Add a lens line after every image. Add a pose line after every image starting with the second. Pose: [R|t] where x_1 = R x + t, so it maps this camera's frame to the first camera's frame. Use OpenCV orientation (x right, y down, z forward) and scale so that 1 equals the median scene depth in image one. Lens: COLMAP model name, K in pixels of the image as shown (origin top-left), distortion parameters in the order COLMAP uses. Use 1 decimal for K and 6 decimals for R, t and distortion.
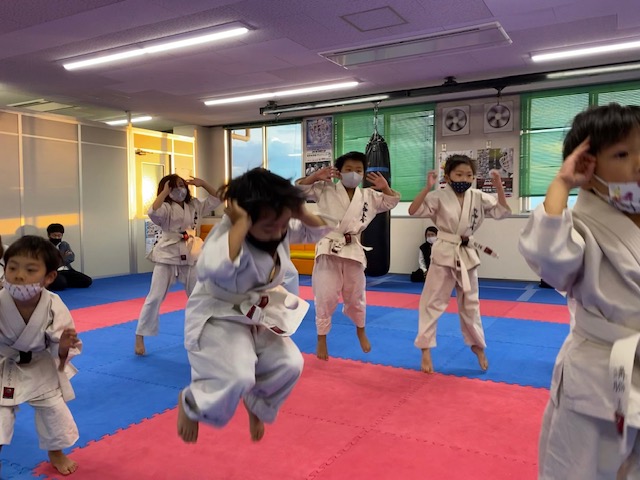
lens RADIAL K [[534.2, 0, 320.0], [0, 534.2, 240.0], [0, 0, 1]] dist [0.039457, -0.002942]
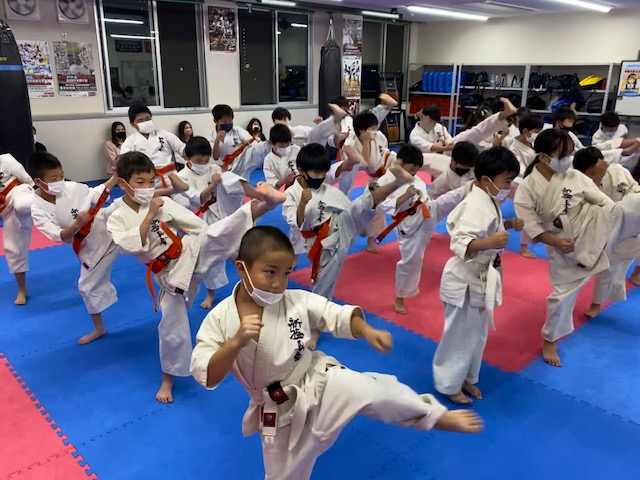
lens RADIAL K [[539.3, 0, 320.0], [0, 539.3, 240.0], [0, 0, 1]] dist [-0.006253, 0.000049]
pose [[0.255742, -0.278141, 0.925869, -0.520746], [0.034607, 0.959738, 0.278757, -0.084957], [-0.966126, -0.039248, 0.255071, 0.330911]]
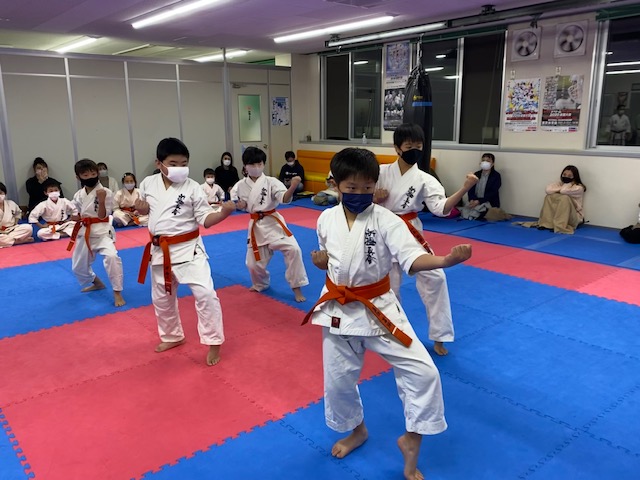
lens RADIAL K [[534.6, 0, 320.0], [0, 534.6, 240.0], [0, 0, 1]] dist [0.004622, 0.003284]
pose [[0.941954, 0.069865, -0.328392, 0.251794], [-0.011165, 0.984087, 0.177337, -0.053003], [0.335556, -0.163377, 0.927745, -0.021460]]
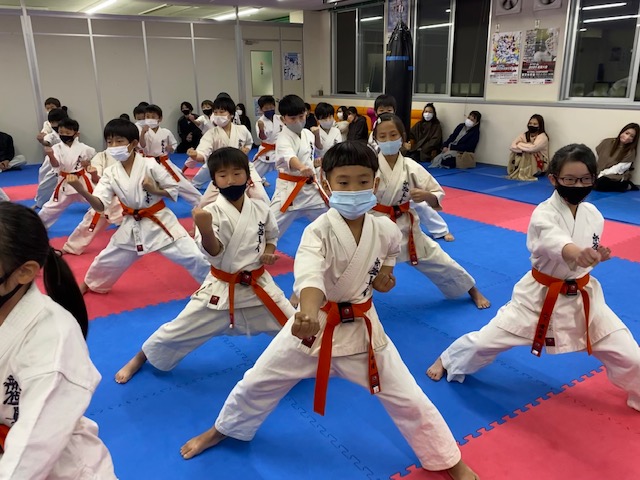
lens RADIAL K [[530.9, 0, 320.0], [0, 530.9, 240.0], [0, 0, 1]] dist [-0.005008, 0.007316]
pose [[0.903895, 0.116347, -0.411629, 0.396244], [-0.009441, 0.967491, 0.252730, -0.043390], [0.427651, -0.224556, 0.875608, -0.059412]]
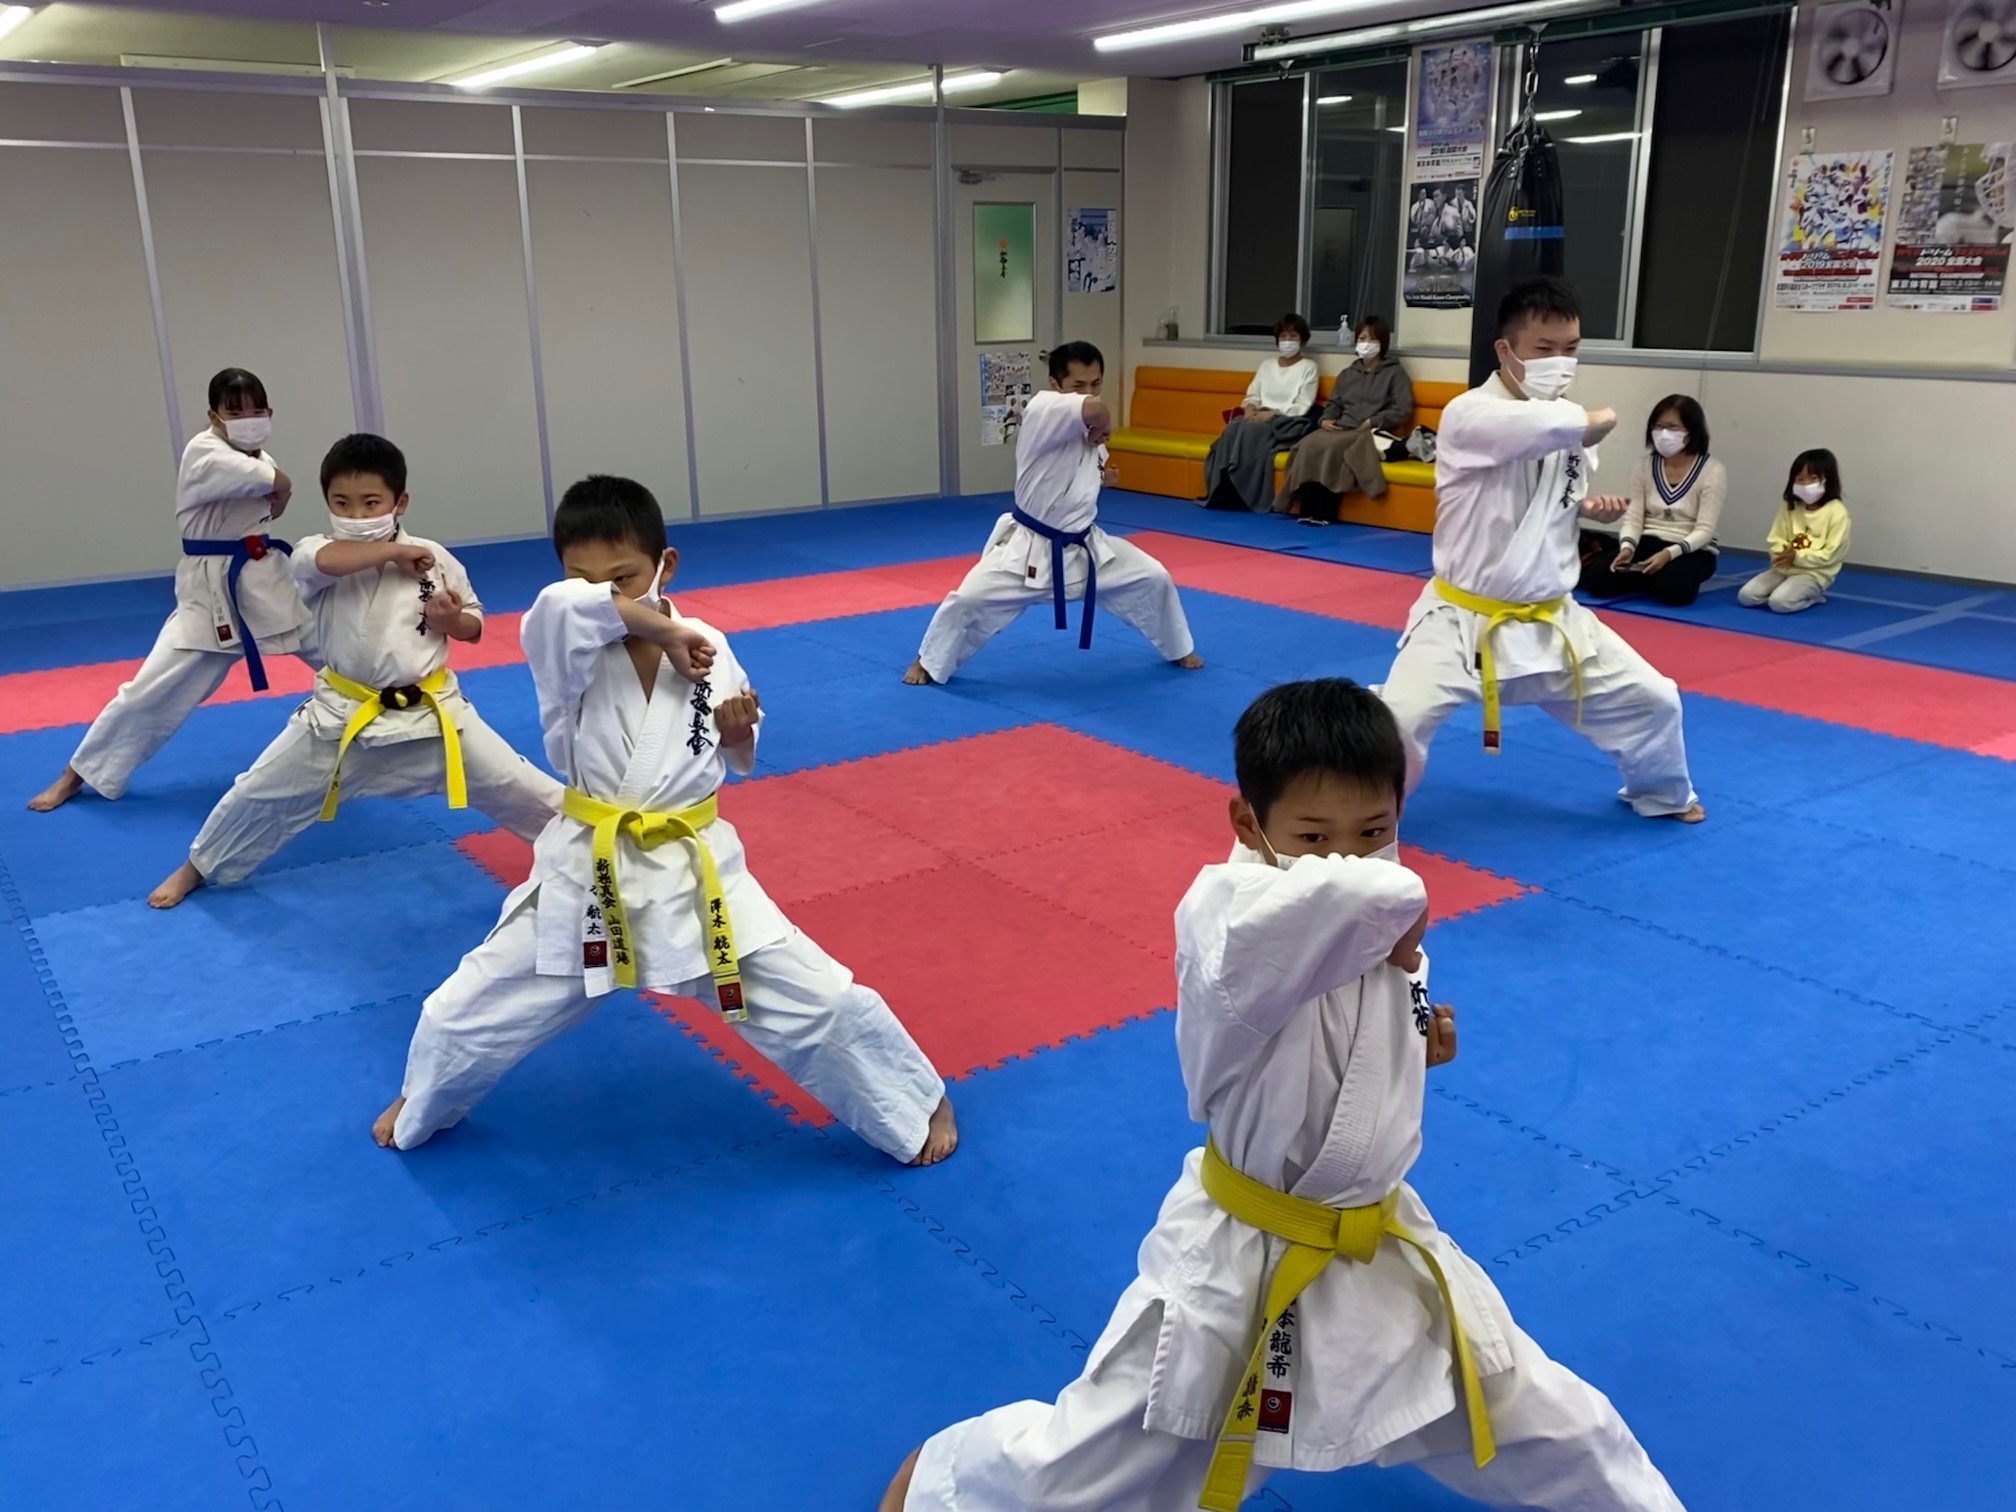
lens RADIAL K [[1662.8, 0, 1008.0], [0, 1662.8, 756.0], [0, 0, 1]] dist [0.000317, 0.004599]
pose [[0.910348, 0.108795, -0.399287, 0.243457], [-0.010685, 0.970684, 0.240124, -0.053171], [0.413706, -0.214330, 0.884822, -0.140900]]
